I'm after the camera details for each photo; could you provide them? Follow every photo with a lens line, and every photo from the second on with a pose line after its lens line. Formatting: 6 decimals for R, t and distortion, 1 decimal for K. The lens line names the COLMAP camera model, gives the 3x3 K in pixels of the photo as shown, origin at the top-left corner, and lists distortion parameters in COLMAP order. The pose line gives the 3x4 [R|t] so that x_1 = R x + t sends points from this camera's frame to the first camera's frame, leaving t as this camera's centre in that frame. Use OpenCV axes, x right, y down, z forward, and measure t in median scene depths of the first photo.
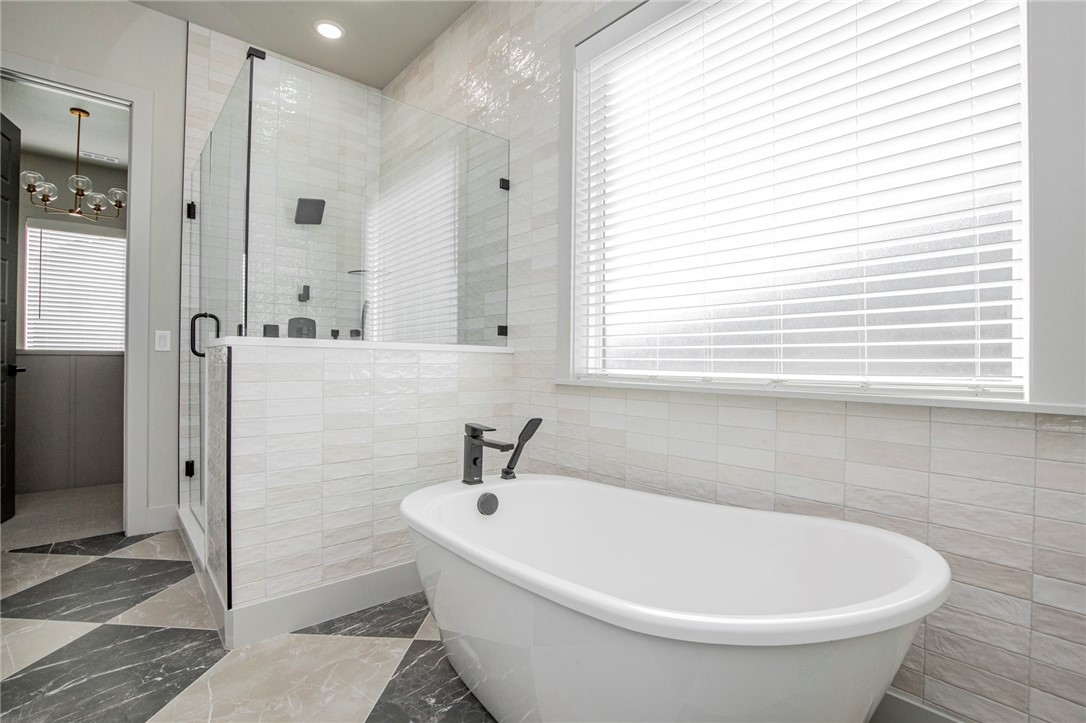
lens RADIAL K [[494.2, 0, 545.3], [0, 494.2, 362.4], [0, 0, 1]] dist [-0.037424, 0.008413]
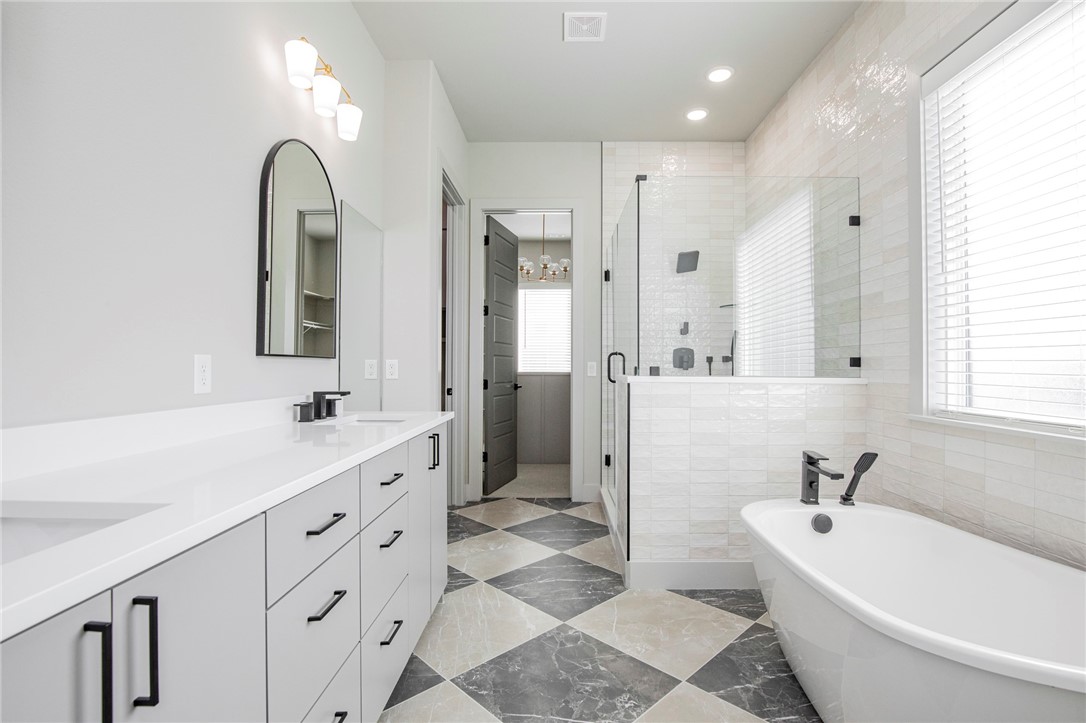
lens RADIAL K [[502.6, 0, 553.9], [0, 502.6, 362.3], [0, 0, 1]] dist [-0.029060, 0.000163]
pose [[0.736160, -0.011033, -0.676718, 0.167693], [0.005592, 0.999932, -0.010219, -0.061783], [0.676785, 0.003738, 0.736171, -0.213819]]
